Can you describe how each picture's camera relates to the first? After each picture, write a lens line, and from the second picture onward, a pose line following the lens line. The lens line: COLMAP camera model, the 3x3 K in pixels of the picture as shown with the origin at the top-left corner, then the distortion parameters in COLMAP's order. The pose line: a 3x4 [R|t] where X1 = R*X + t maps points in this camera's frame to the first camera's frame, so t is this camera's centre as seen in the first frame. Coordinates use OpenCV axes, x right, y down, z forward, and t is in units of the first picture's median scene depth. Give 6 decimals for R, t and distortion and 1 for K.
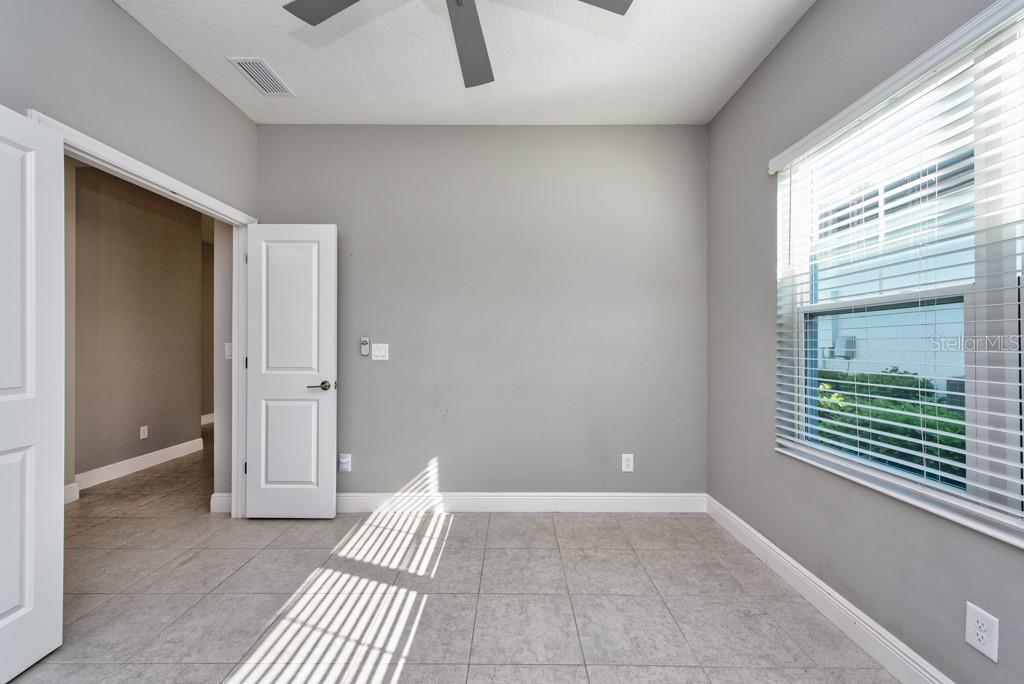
lens RADIAL K [[401.6, 0, 511.0], [0, 401.6, 344.2], [0, 0, 1]] dist [0.012117, -0.000295]
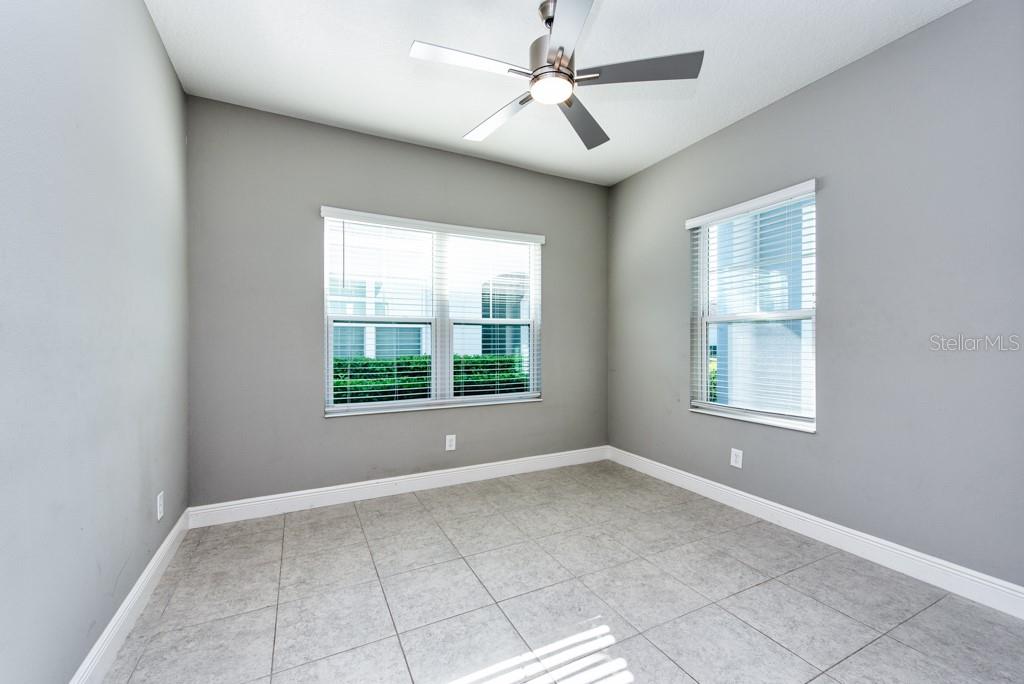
lens RADIAL K [[401.6, 0, 511.0], [0, 401.6, 344.2], [0, 0, 1]] dist [0.012117, -0.000295]
pose [[-0.449409, -0.000984, 0.893325, -0.838795], [-0.007576, 0.999968, -0.002710, 0.019768], [-0.893294, -0.007986, -0.449402, 1.057662]]
